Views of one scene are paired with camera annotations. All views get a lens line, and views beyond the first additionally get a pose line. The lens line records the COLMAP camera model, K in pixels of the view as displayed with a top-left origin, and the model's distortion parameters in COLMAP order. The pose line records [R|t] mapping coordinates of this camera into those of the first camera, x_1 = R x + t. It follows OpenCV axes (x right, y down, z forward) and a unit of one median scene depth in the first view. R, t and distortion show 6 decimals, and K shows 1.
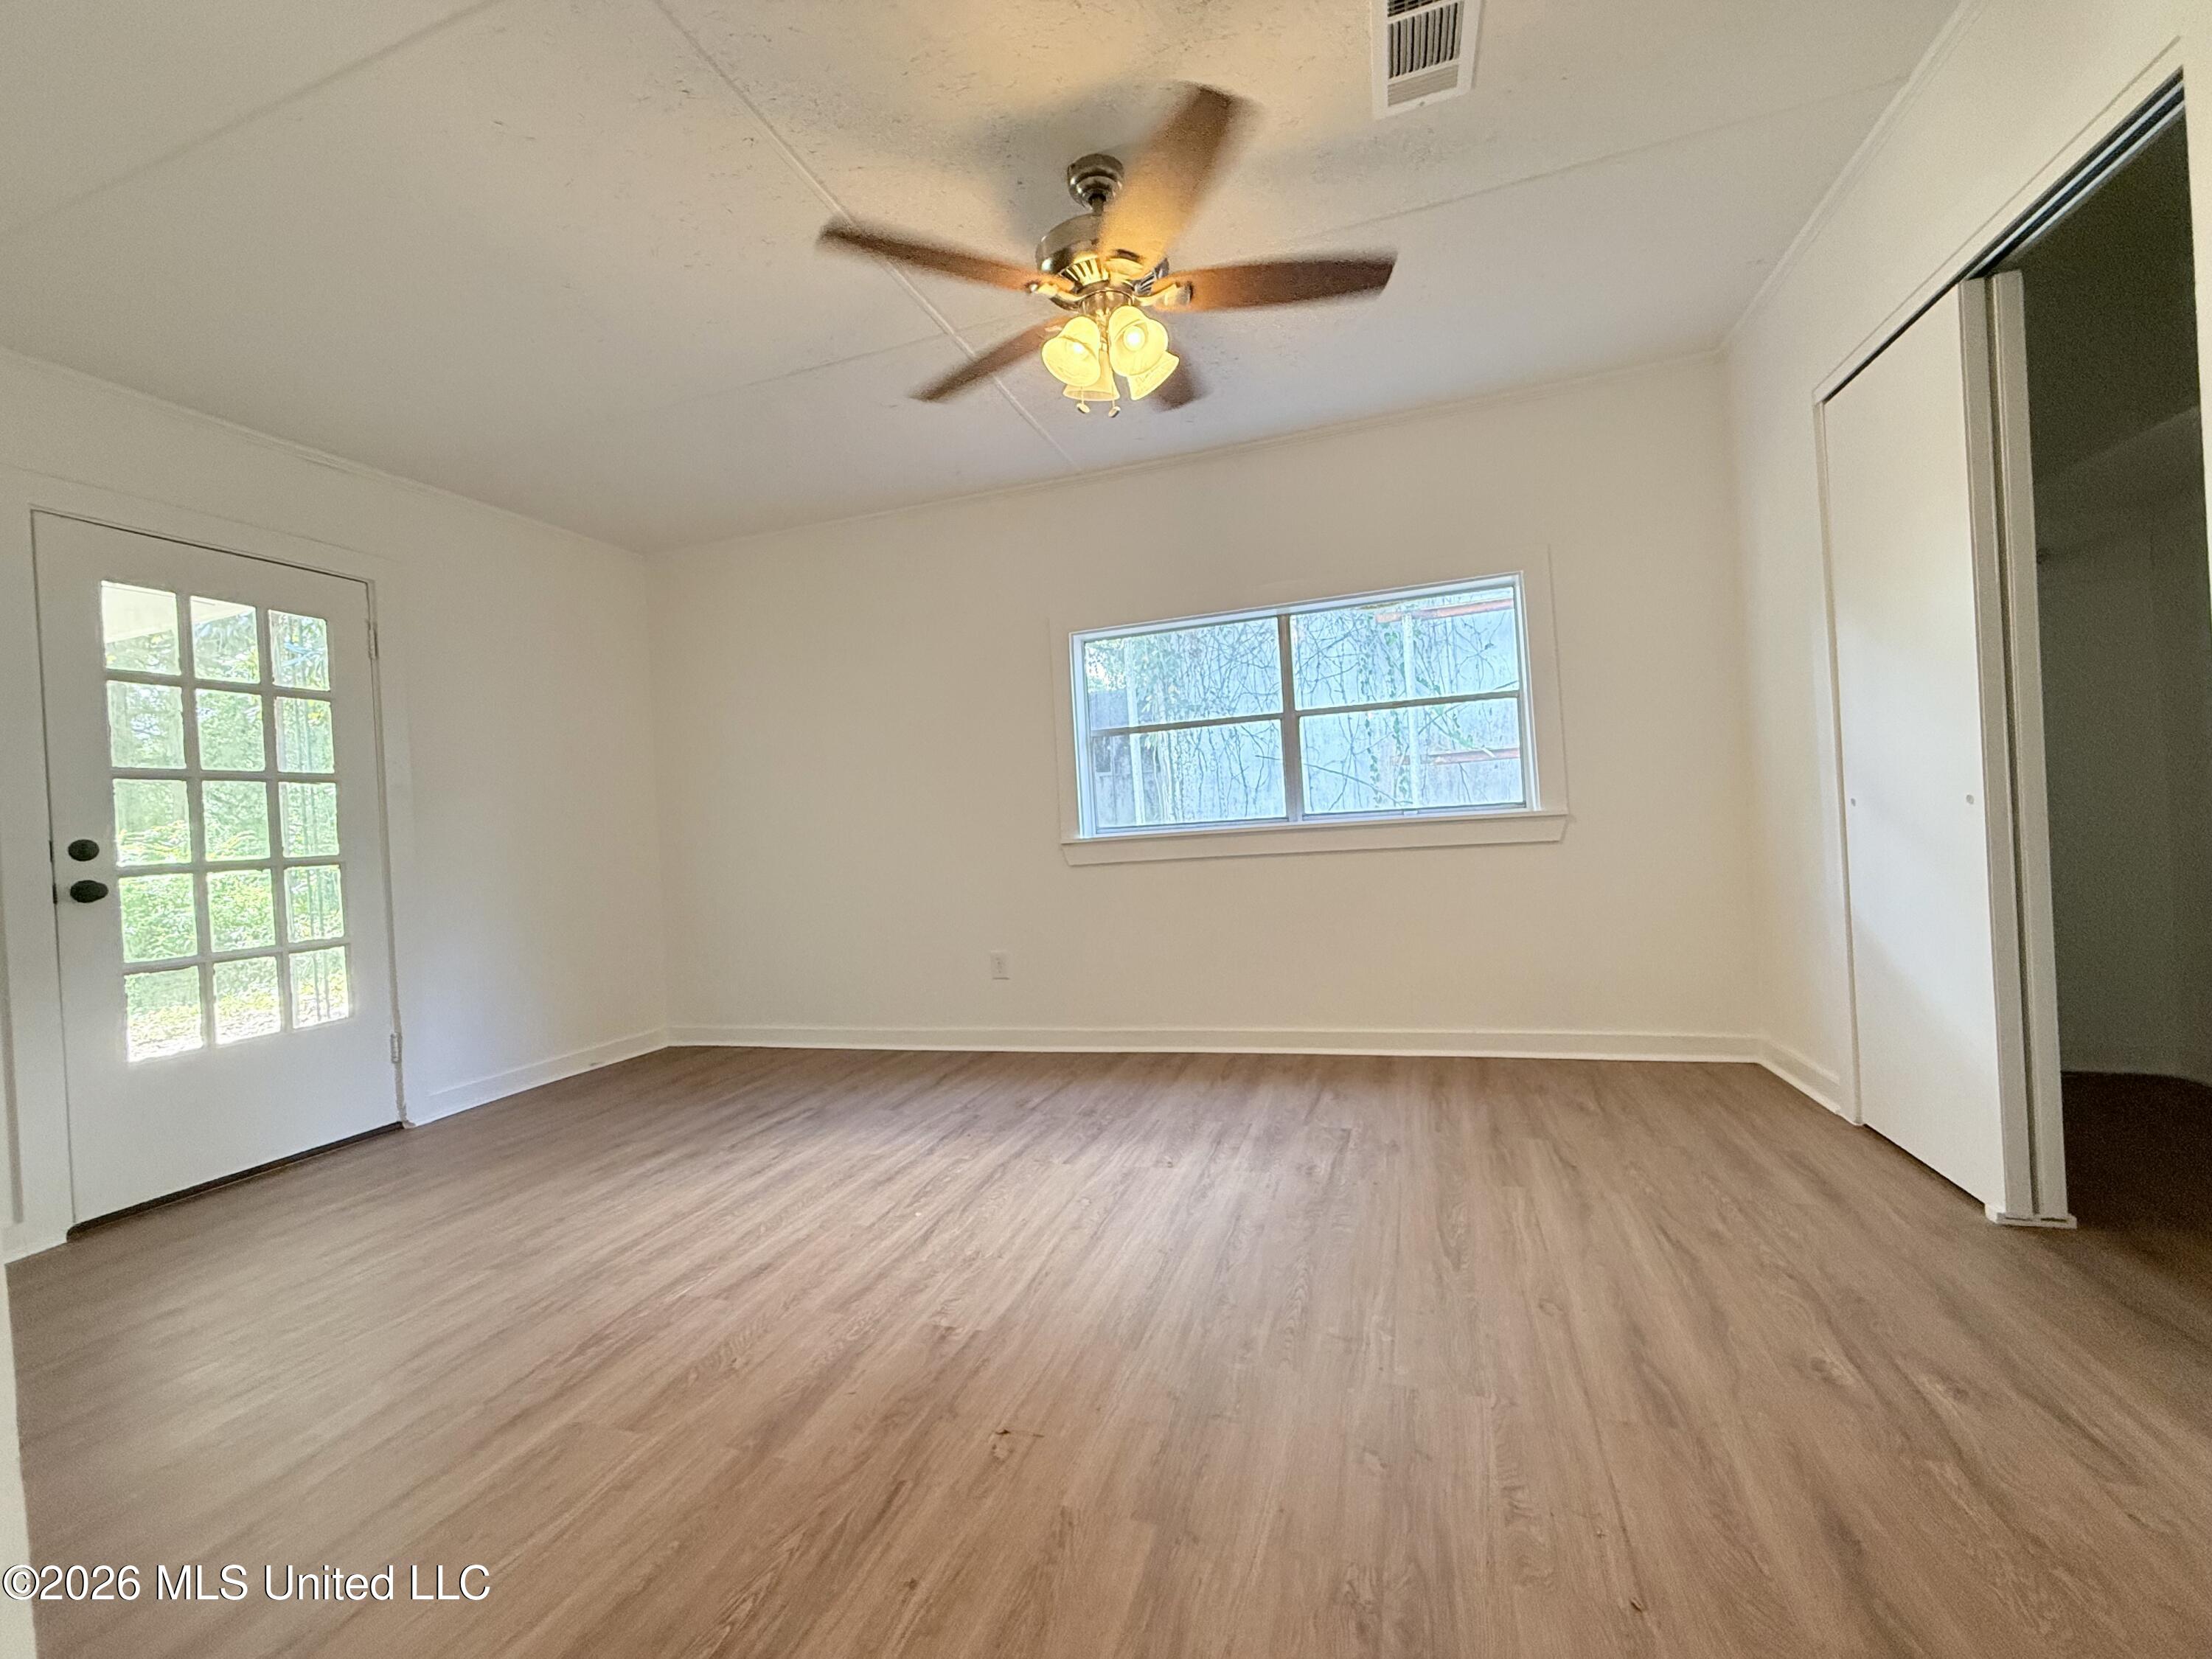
lens RADIAL K [[881.3, 0, 1112.7], [0, 881.3, 826.4], [0, 0, 1]] dist [-0.000813, 0.000134]
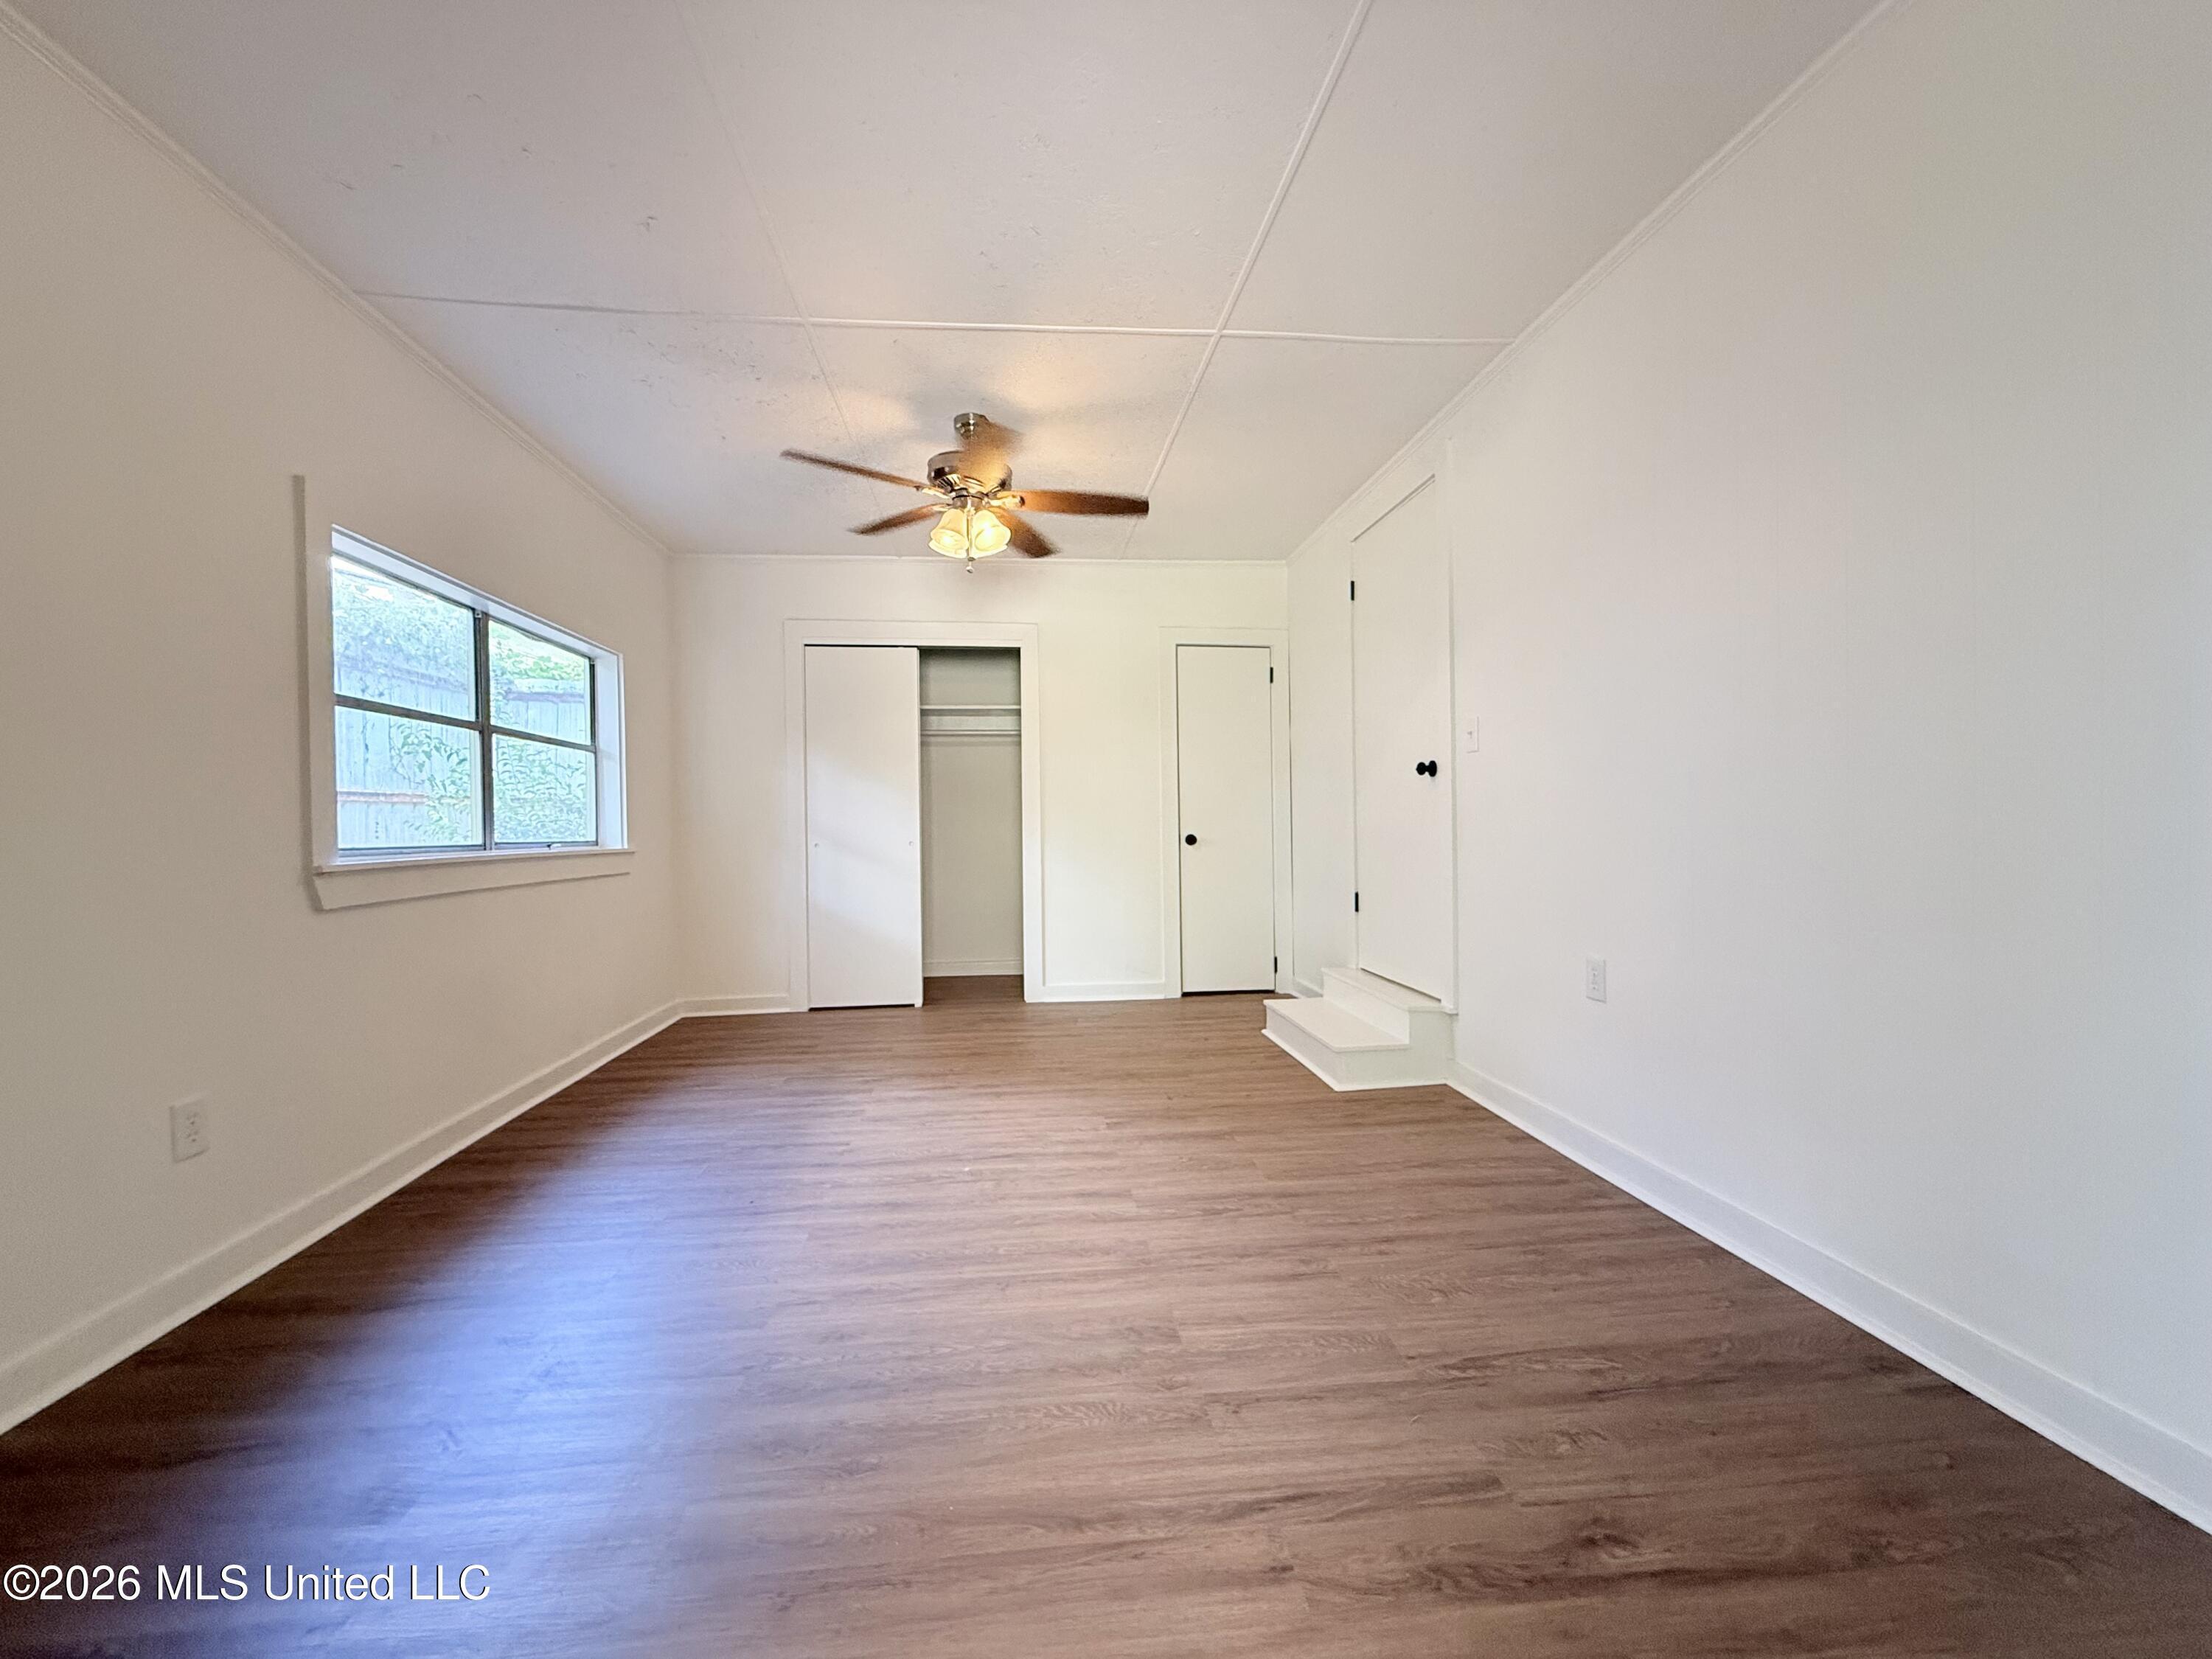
lens RADIAL K [[881.3, 0, 1103.6], [0, 881.3, 833.1], [0, 0, 1]] dist [-0.000813, 0.000134]
pose [[-0.407555, 0.065429, 0.910834, -1.307050], [0.042046, 0.997717, -0.052857, 0.076674], [-0.912212, 0.016755, -0.409375, 1.258743]]
